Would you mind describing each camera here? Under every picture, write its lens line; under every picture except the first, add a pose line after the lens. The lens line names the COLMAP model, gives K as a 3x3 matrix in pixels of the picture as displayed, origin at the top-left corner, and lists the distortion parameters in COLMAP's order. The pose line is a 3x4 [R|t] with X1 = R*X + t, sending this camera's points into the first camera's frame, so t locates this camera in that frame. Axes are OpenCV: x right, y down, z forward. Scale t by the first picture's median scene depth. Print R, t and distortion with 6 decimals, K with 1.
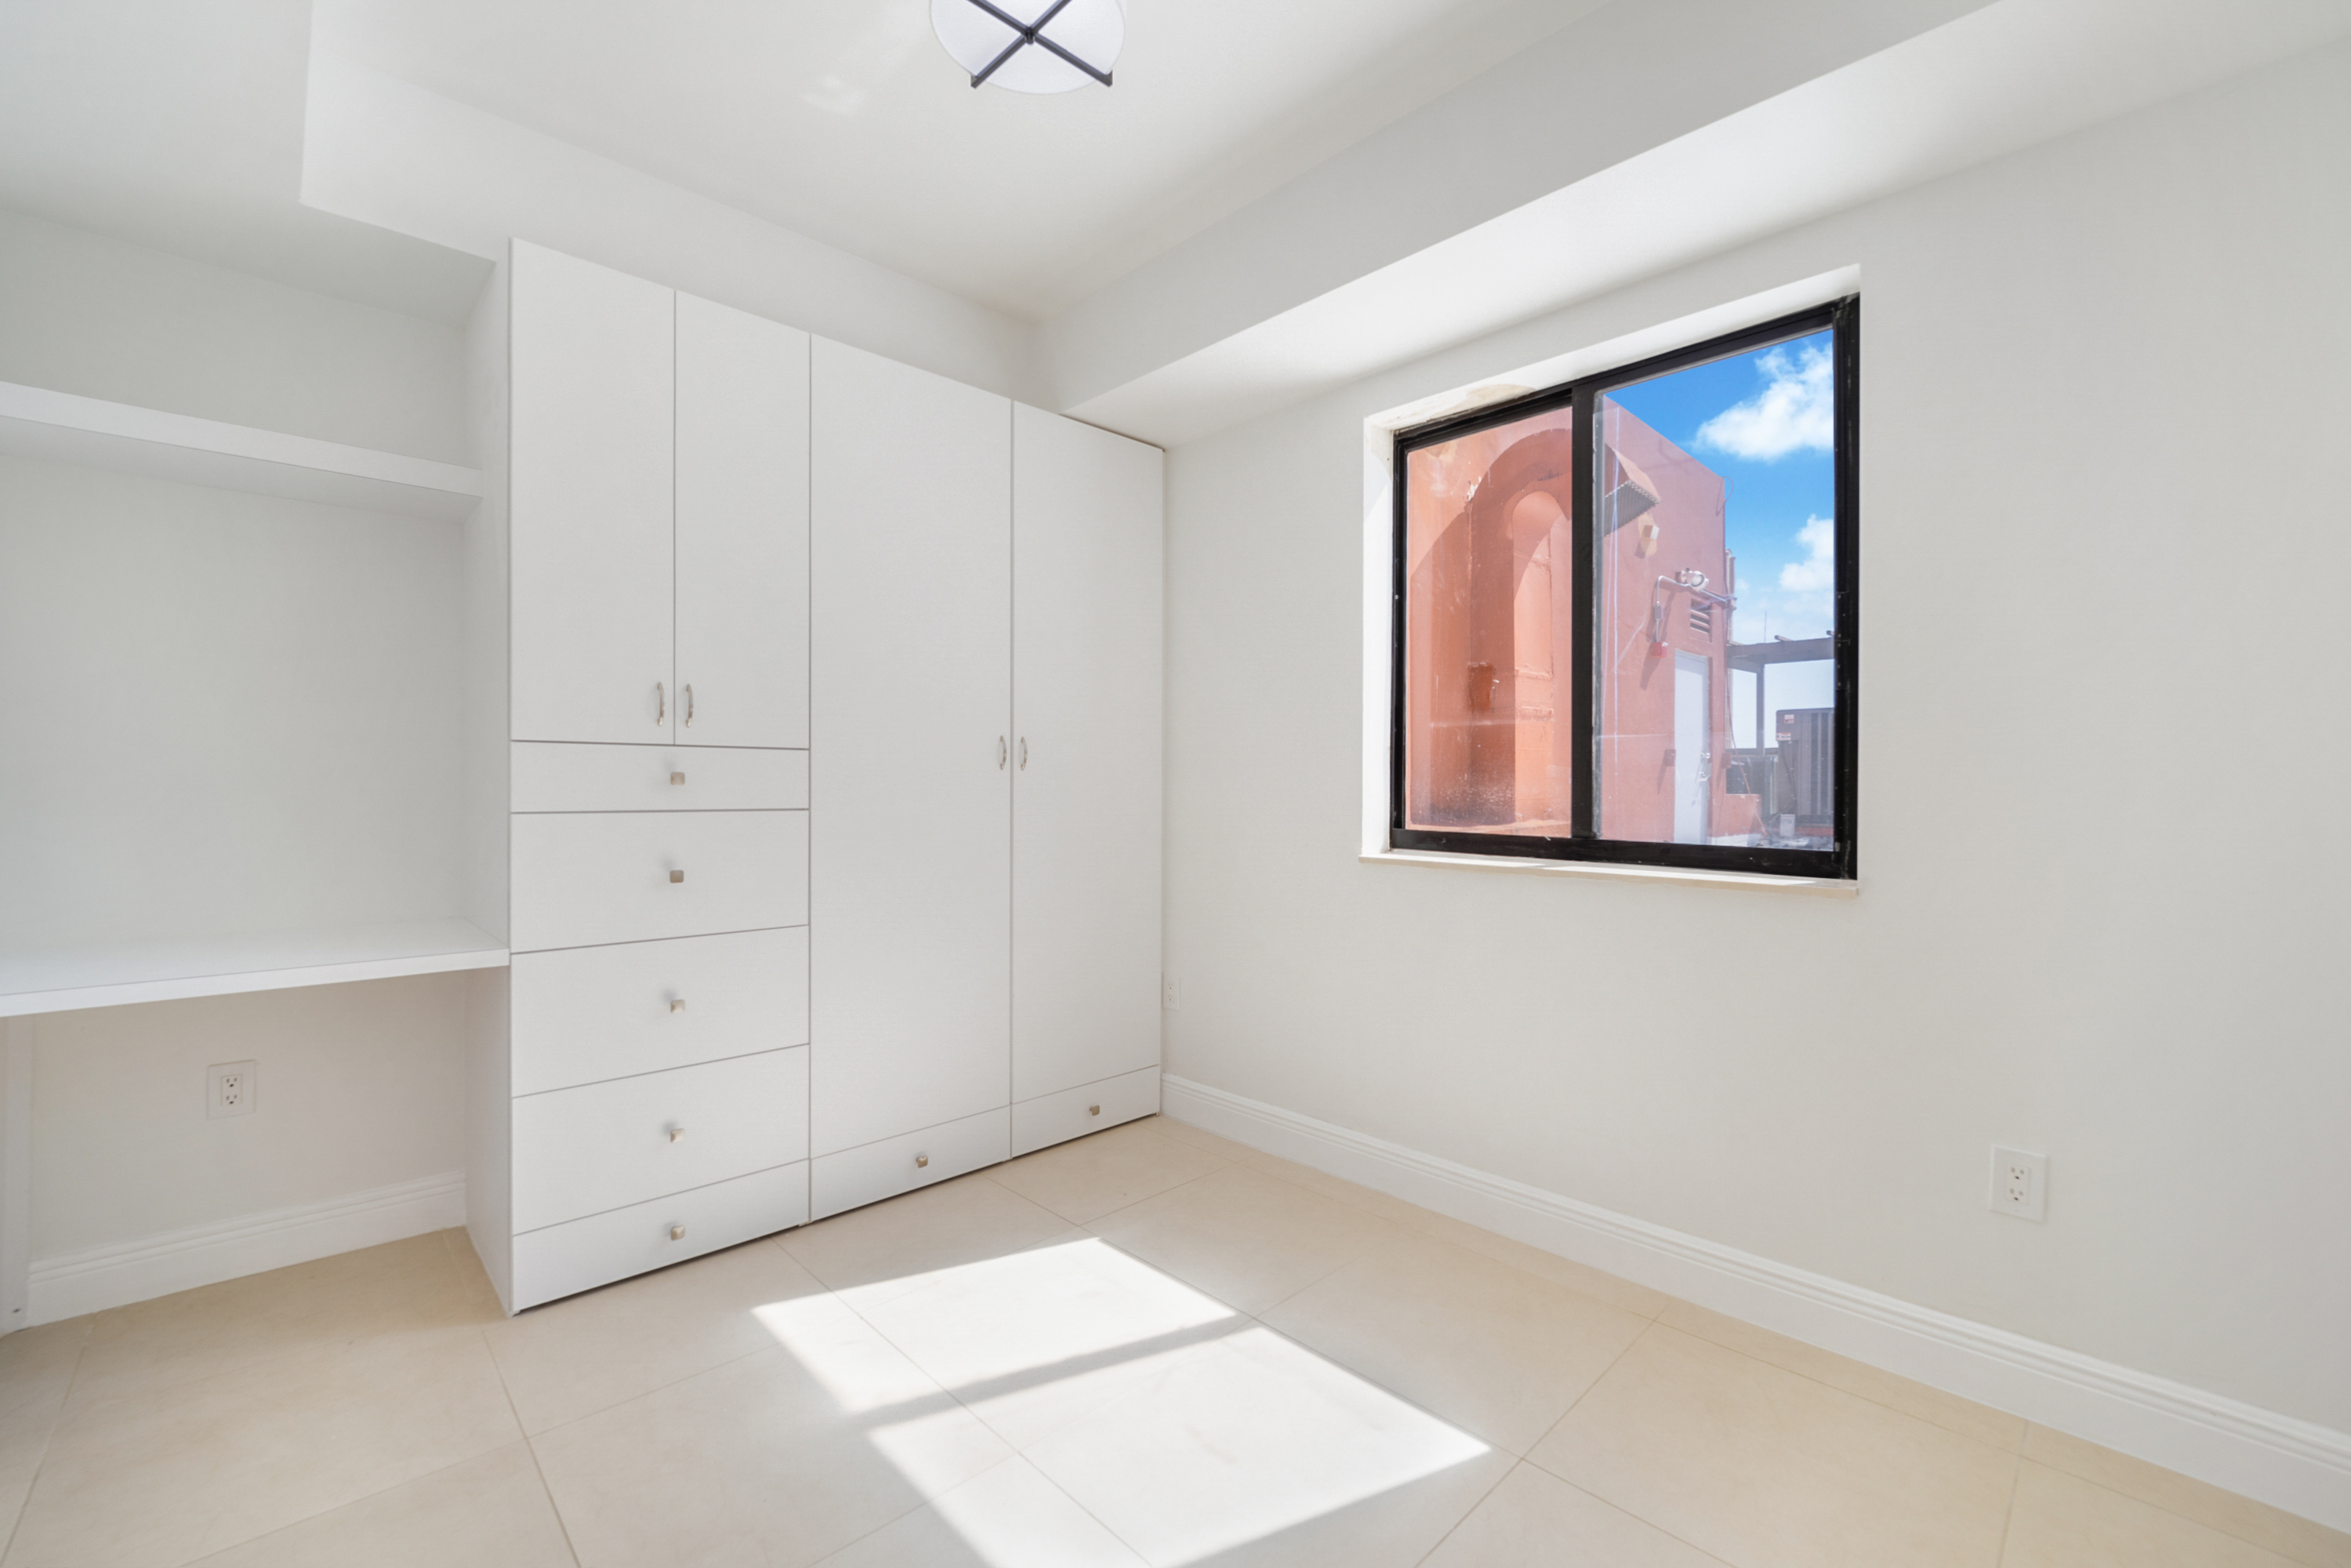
lens RADIAL K [[987.4, 0, 1175.5], [0, 987.4, 784.0], [0, 0, 1]] dist [-0.003062, -0.000526]
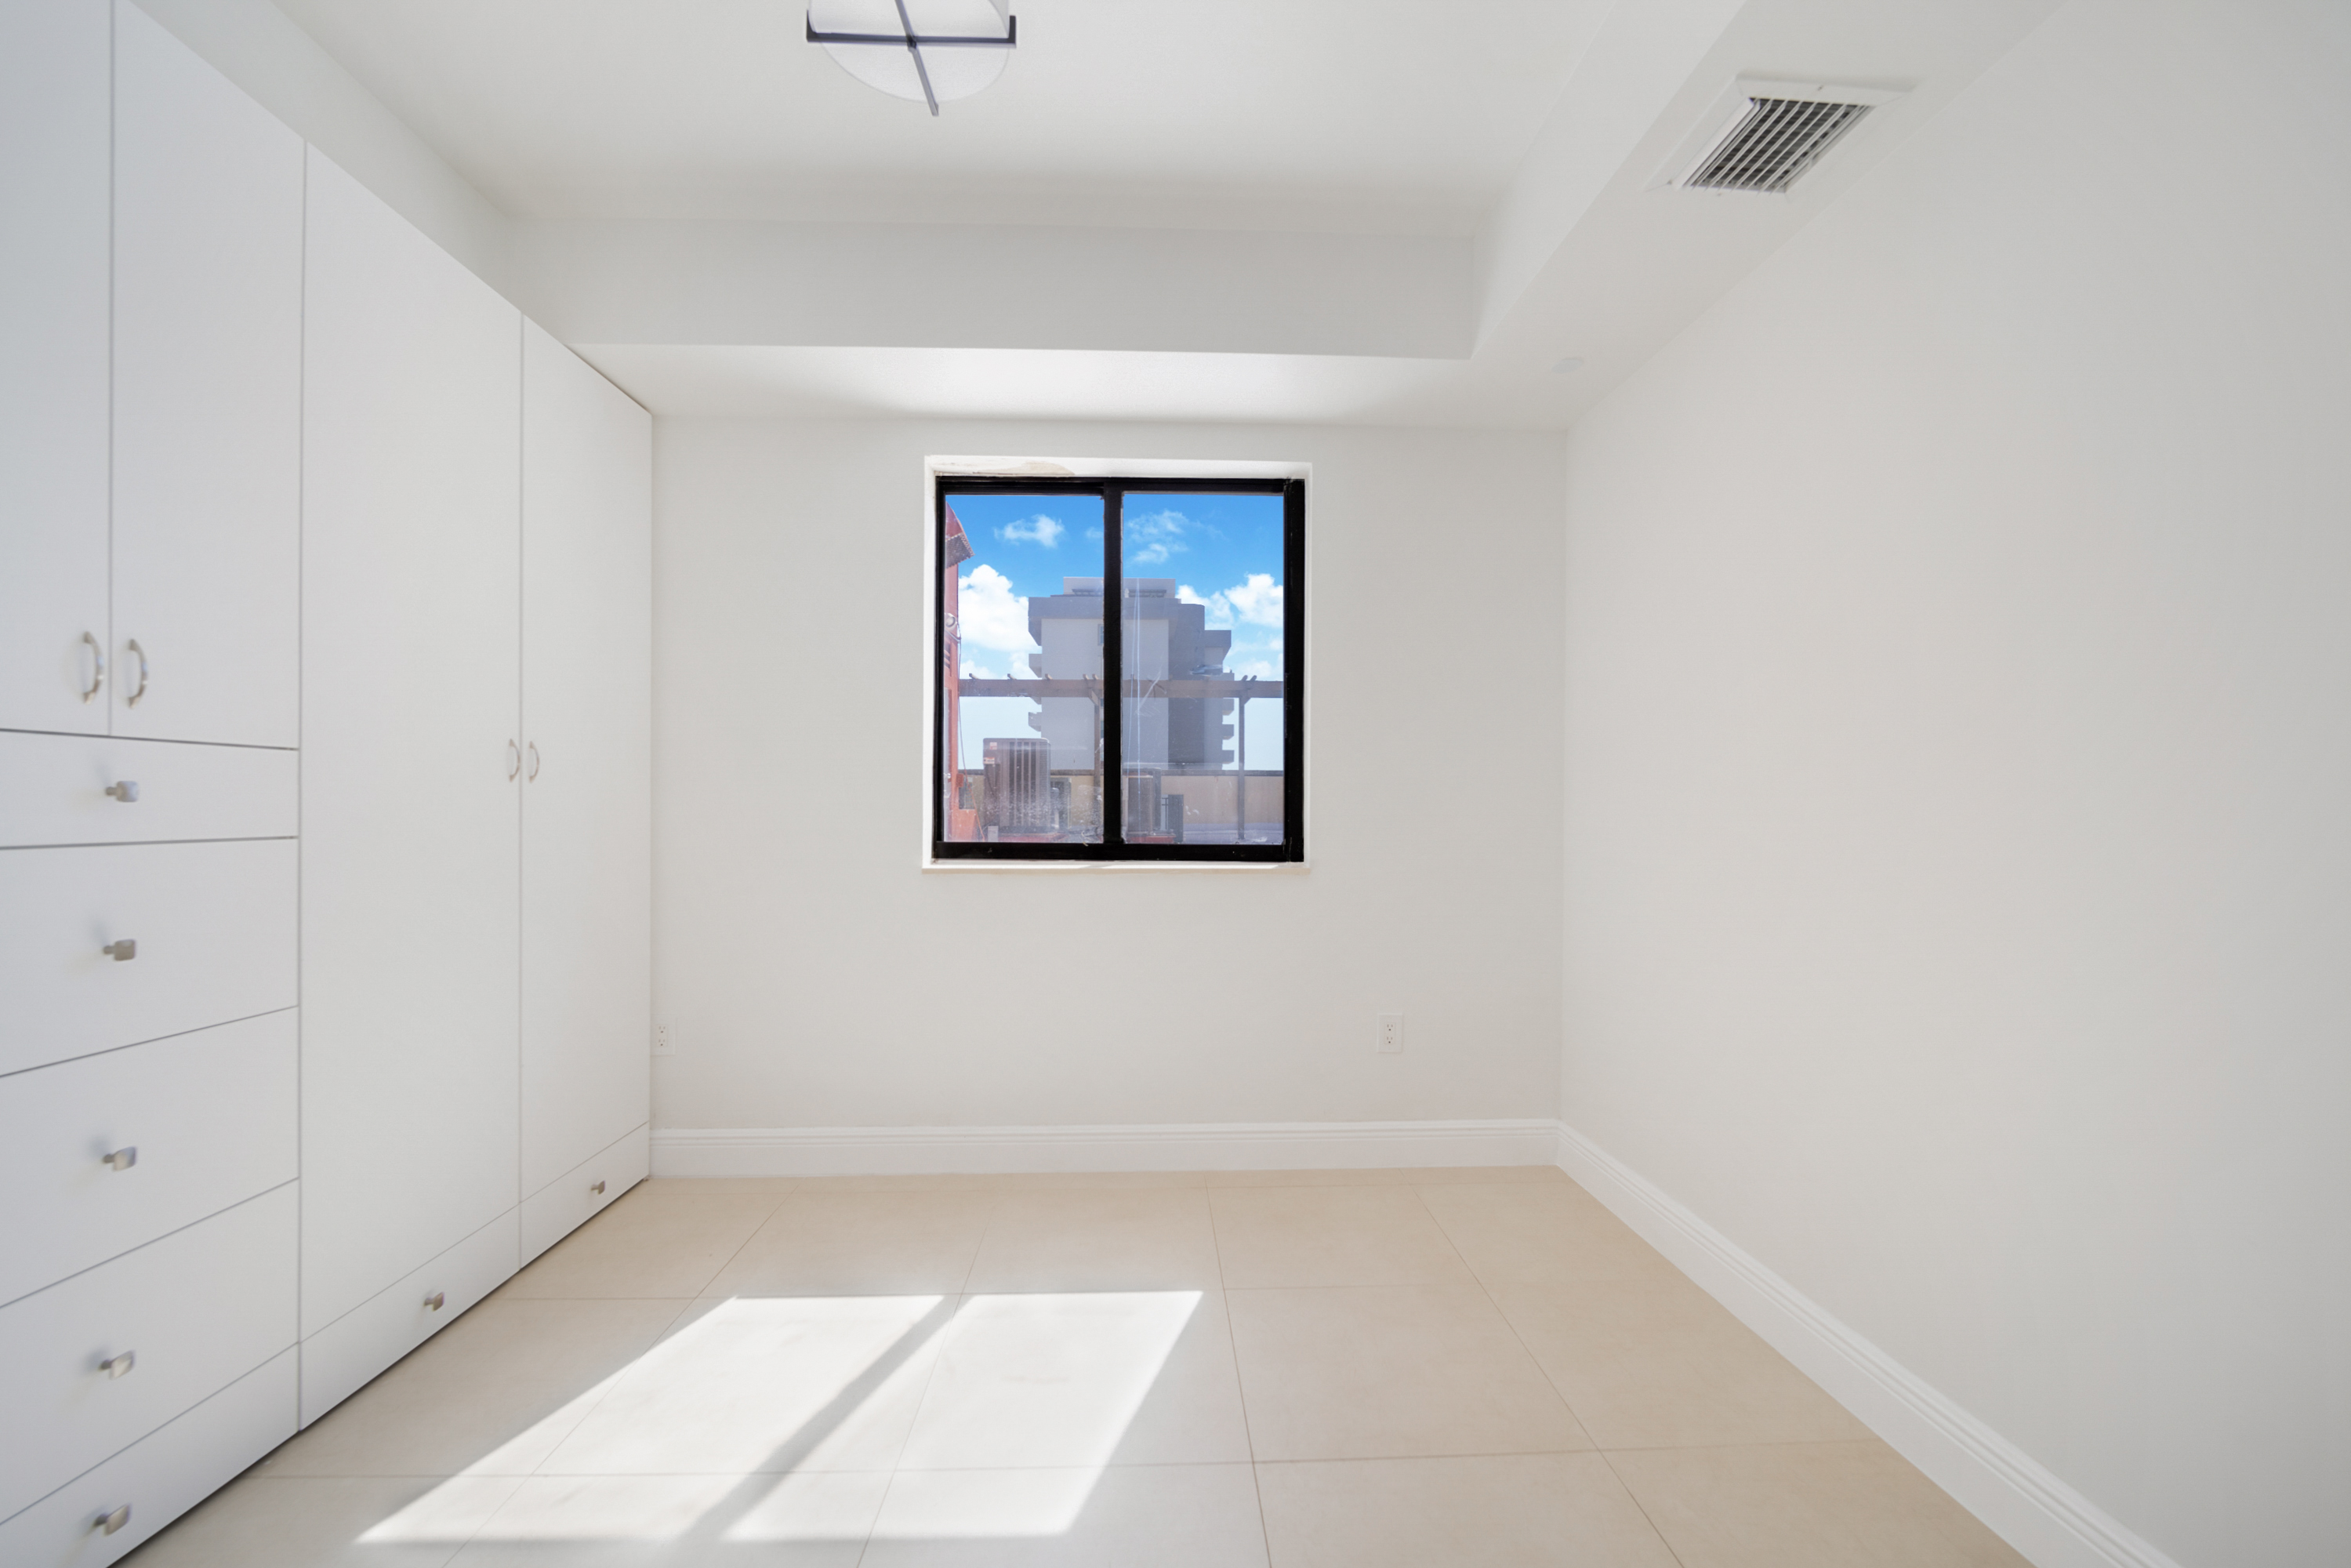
lens RADIAL K [[1000.7, 0, 1177.5], [0, 1000.7, 815.8], [0, 0, 1]] dist [-0.000156, -0.000127]
pose [[0.667968, -0.012330, 0.744088, -0.476485], [0.000951, 0.999876, 0.015715, -0.000061], [-0.744189, -0.009789, 0.667897, 0.081991]]
